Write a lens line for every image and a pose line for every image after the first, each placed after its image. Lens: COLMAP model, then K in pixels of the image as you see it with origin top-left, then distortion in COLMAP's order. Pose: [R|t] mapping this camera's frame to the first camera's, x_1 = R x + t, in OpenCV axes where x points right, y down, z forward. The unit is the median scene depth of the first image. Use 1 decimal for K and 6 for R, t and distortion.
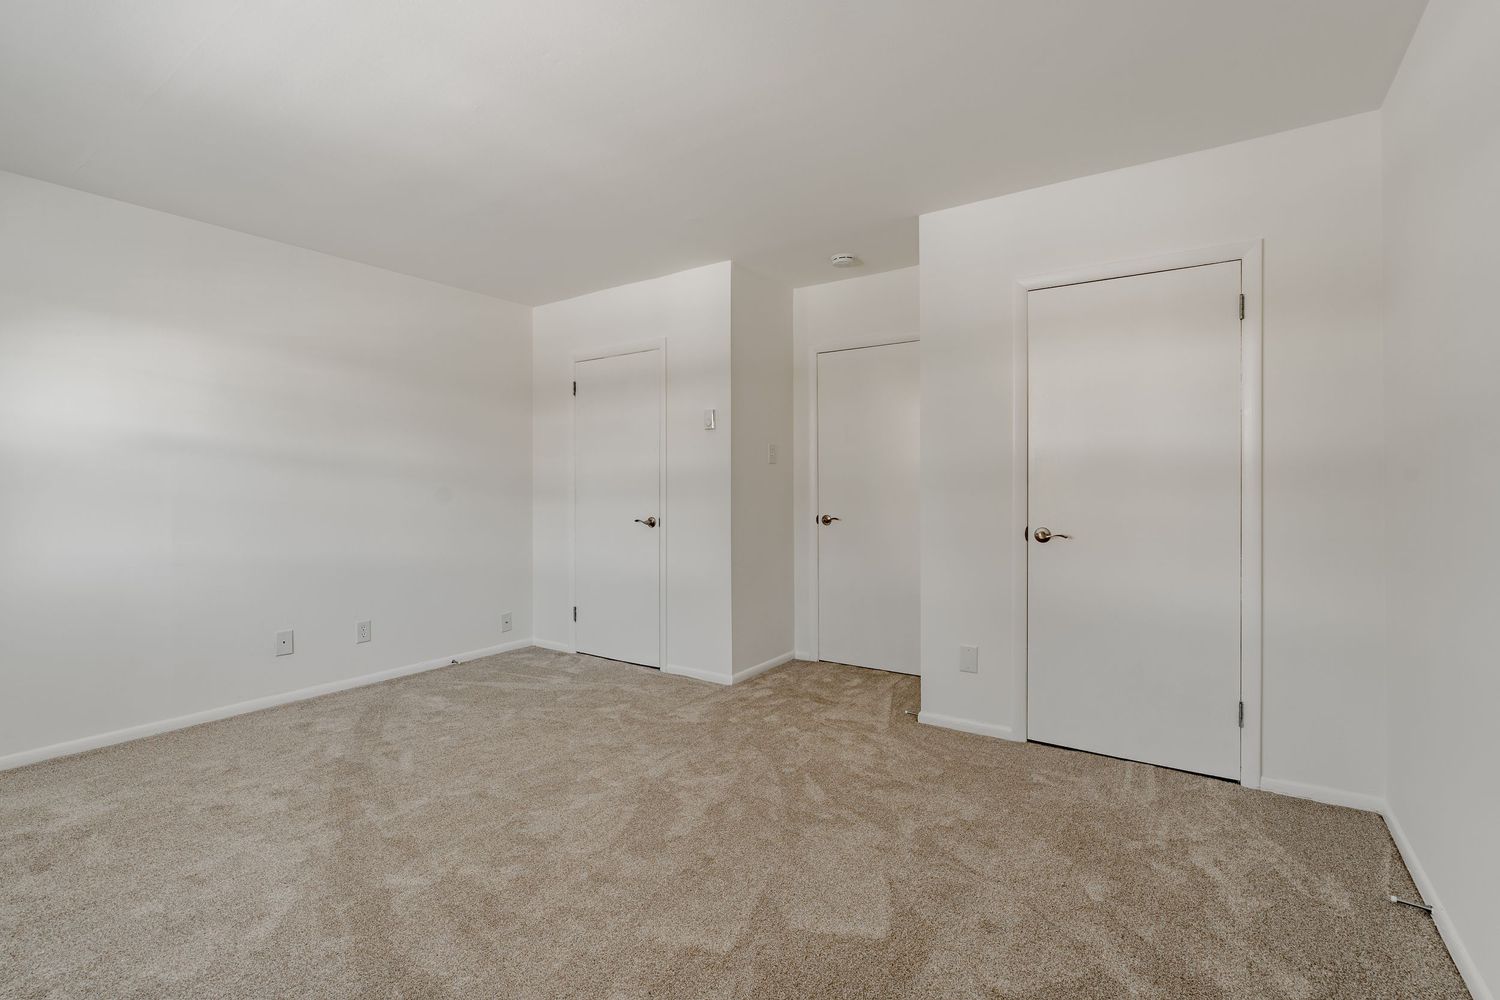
lens RADIAL K [[690.9, 0, 750.0], [0, 690.9, 500.0], [0, 0, 1]] dist [-0.000441, 0.000461]
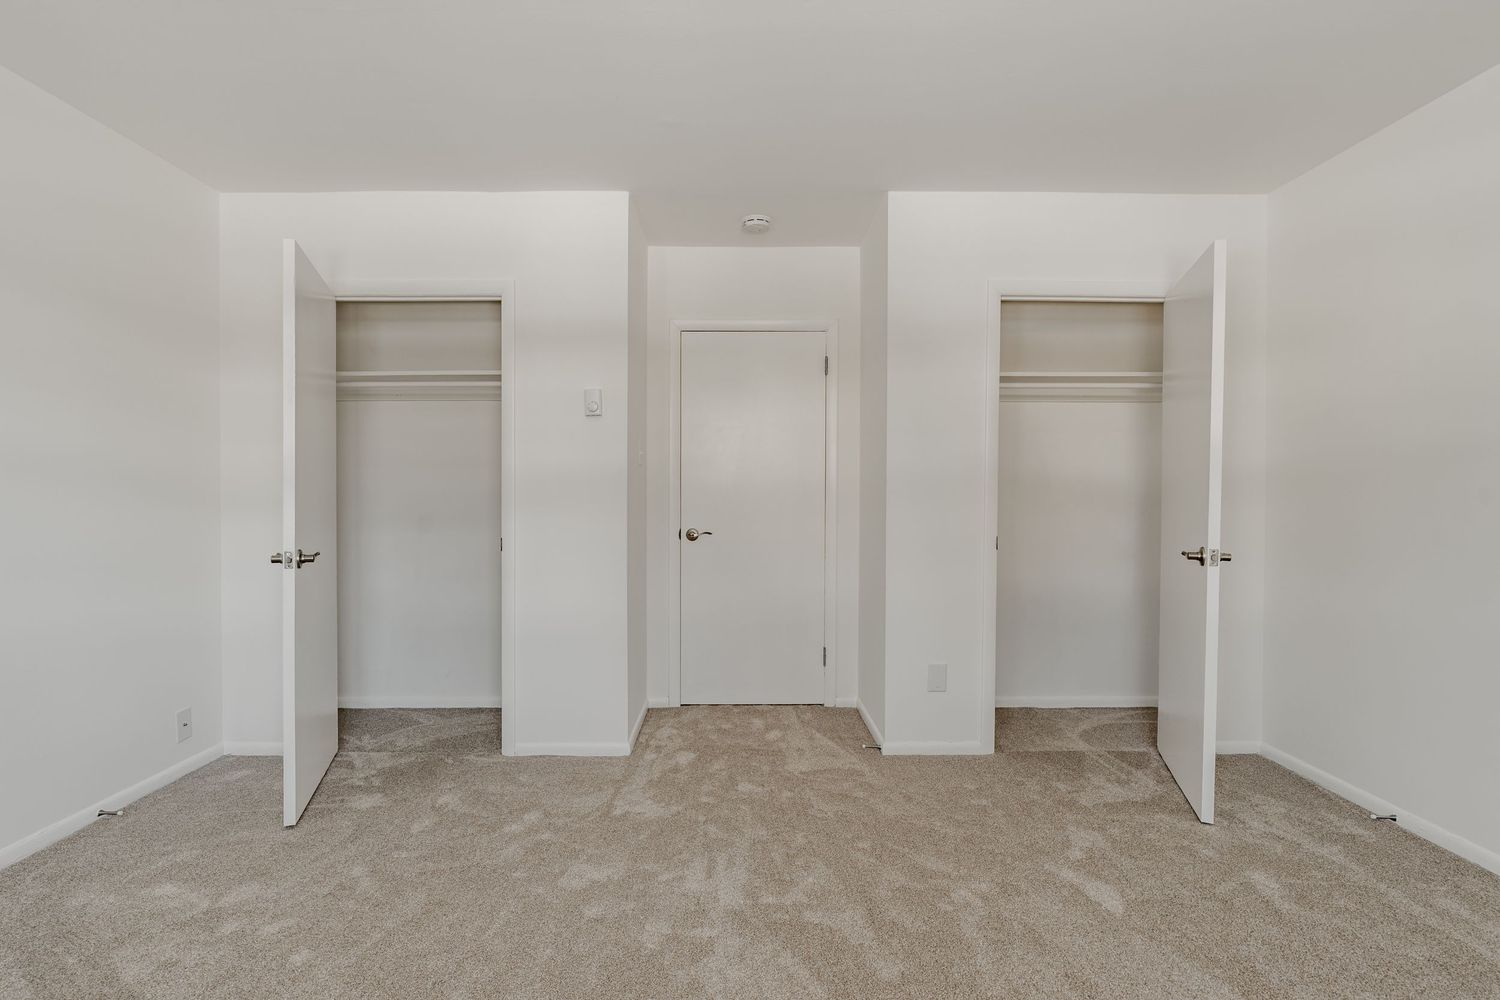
lens RADIAL K [[739.9, 0, 748.4], [0, 739.9, 519.3], [0, 0, 1]] dist [0.000000, 0.000696]
pose [[0.820264, -0.013574, 0.571824, -0.405991], [0.008626, 0.999898, 0.011362, 0.001267], [-0.571920, -0.004387, 0.820298, 0.278627]]
